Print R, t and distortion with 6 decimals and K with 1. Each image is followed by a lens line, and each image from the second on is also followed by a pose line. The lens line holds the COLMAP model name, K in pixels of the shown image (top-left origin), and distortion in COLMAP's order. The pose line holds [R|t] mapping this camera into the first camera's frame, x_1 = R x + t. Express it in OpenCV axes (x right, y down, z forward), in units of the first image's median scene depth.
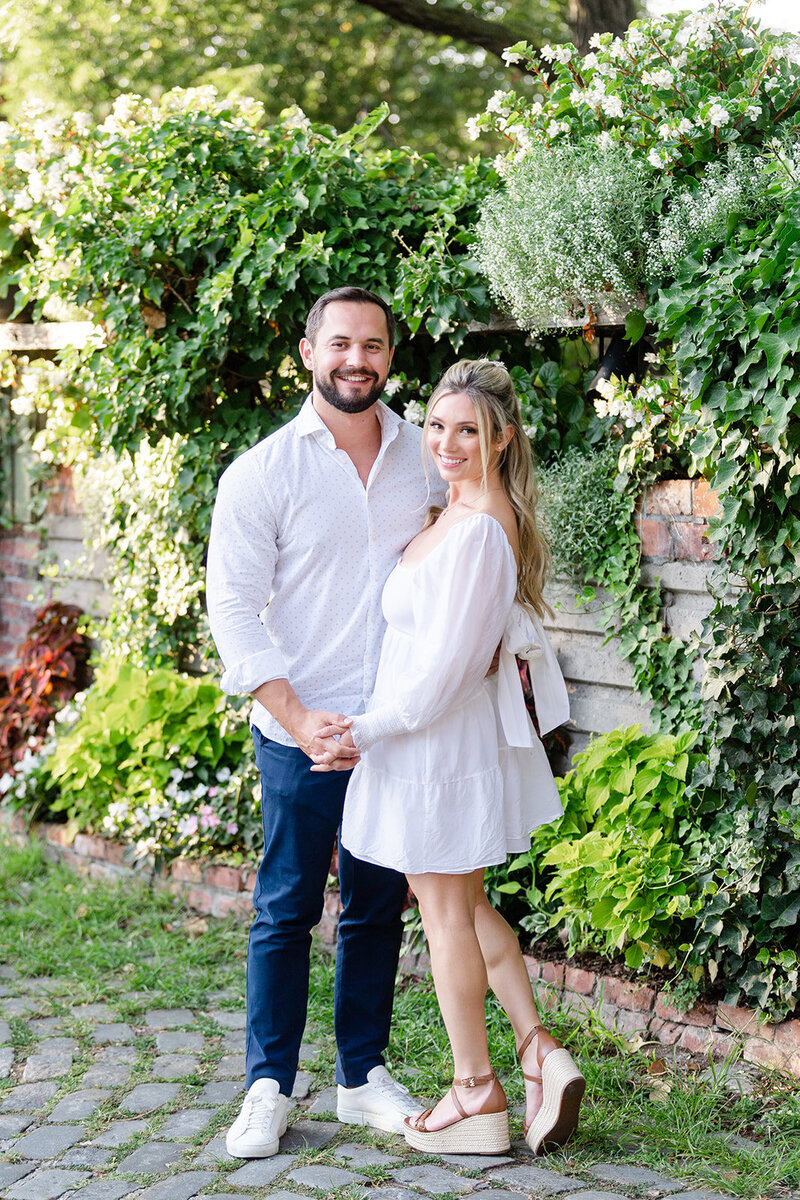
lens RADIAL K [[2727.1, 0, 400.2], [0, 2727.1, 601.3], [0, 0, 1]] dist [0.036170, 0.000000]
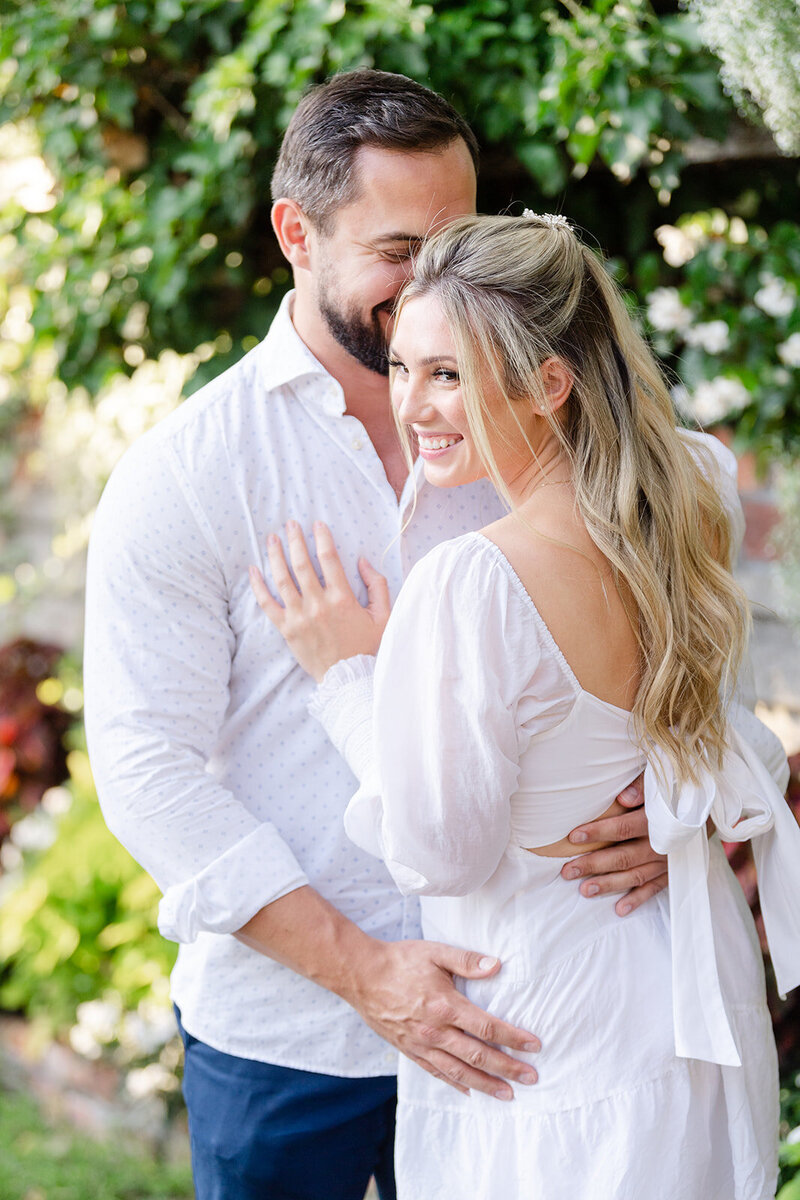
lens RADIAL K [[3505.6, 0, 399.7], [0, 3505.6, 598.9], [0, 0, 1]] dist [-0.010113, 0.000000]
pose [[0.996104, -0.010744, -0.087526, 0.027030], [0.012412, 0.999751, 0.018544, -0.026490], [0.087305, -0.019558, 0.995990, 0.309995]]
